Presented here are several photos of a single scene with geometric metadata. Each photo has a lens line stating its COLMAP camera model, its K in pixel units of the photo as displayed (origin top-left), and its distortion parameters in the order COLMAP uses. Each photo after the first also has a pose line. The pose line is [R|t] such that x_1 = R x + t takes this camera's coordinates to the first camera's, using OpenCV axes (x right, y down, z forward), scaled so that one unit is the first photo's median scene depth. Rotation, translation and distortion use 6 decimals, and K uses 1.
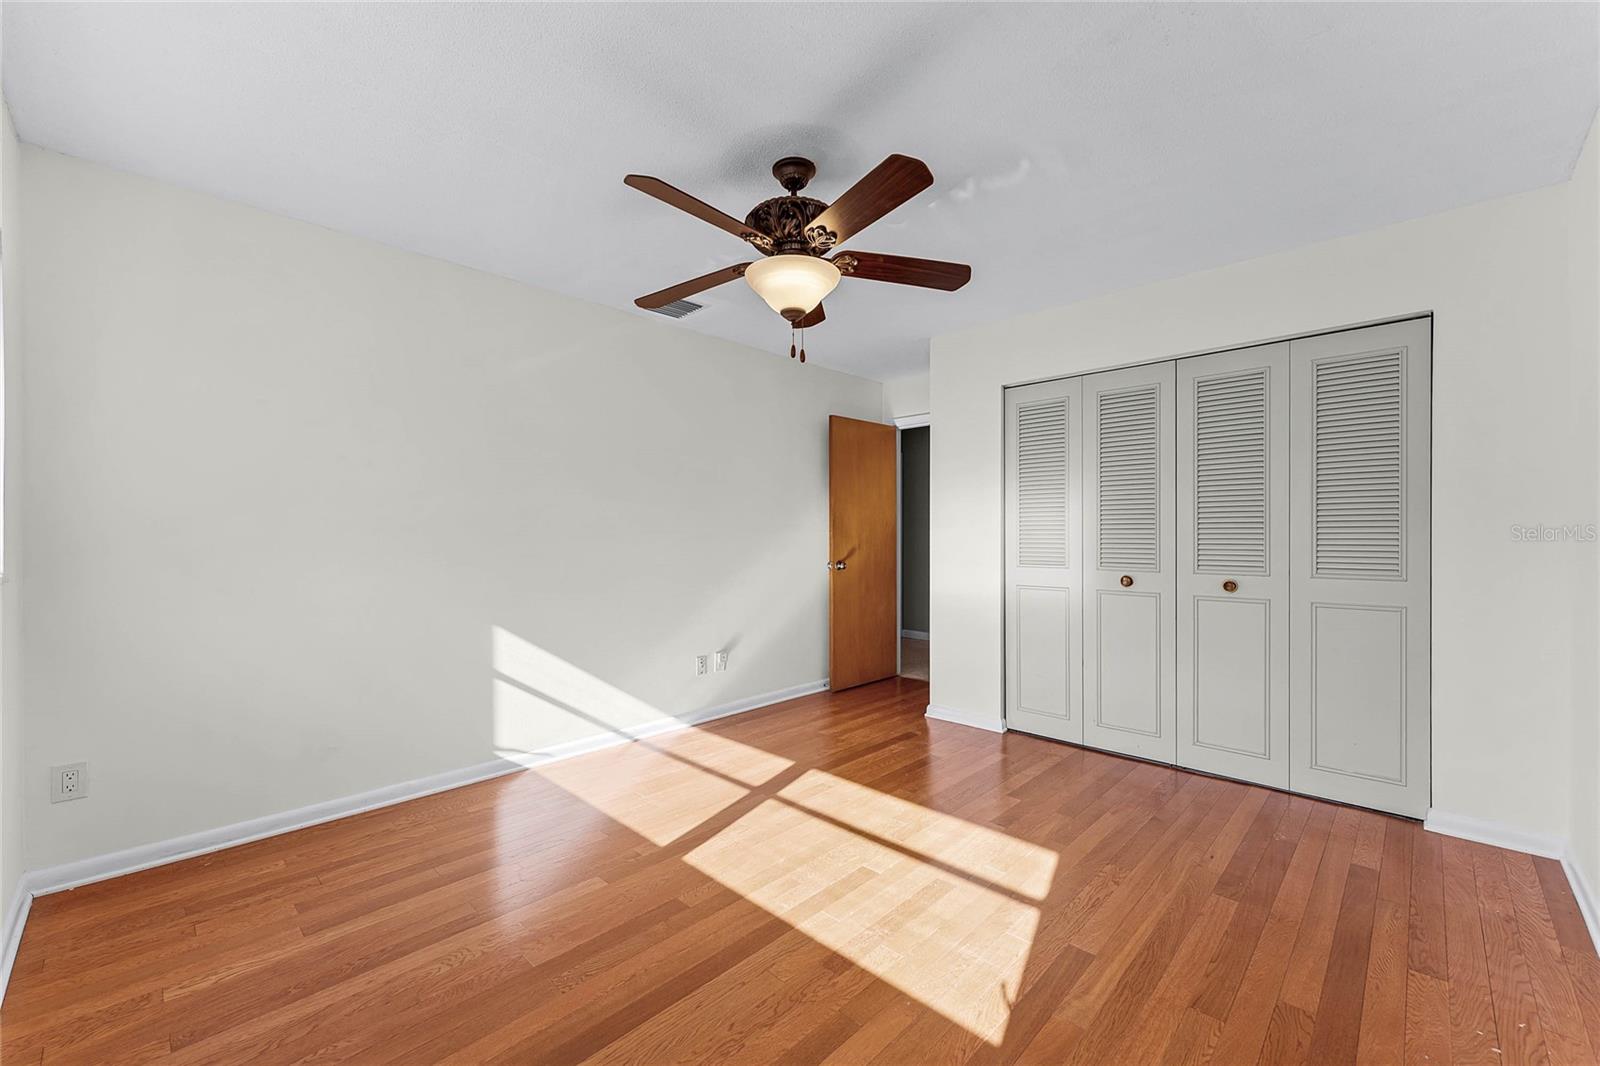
lens RADIAL K [[632.4, 0, 856.2], [0, 632.4, 539.5], [0, 0, 1]] dist [-0.000236, 0.000201]
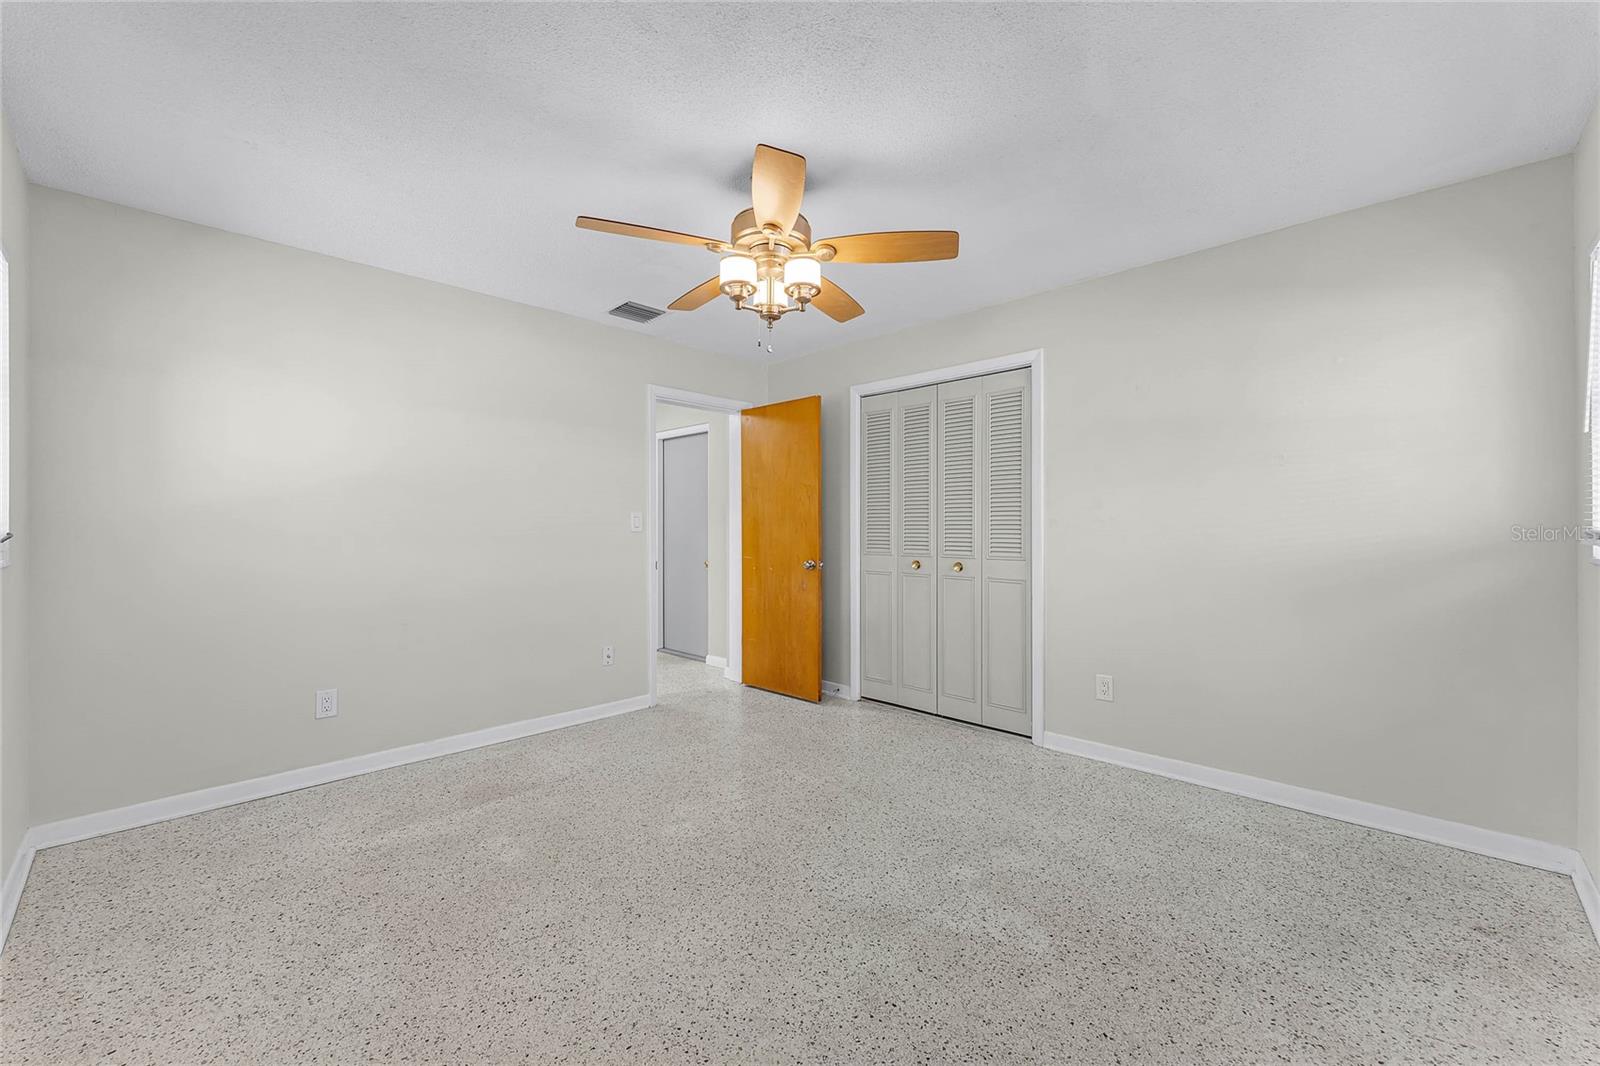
lens RADIAL K [[643.5, 0, 804.7], [0, 643.5, 525.1], [0, 0, 1]] dist [0.000124, 0.000106]
pose [[0.999337, 0.002253, -0.036328, 0.194878], [-0.002574, 0.999958, -0.008787, 0.001270], [0.036307, 0.008874, 0.999301, -0.169652]]
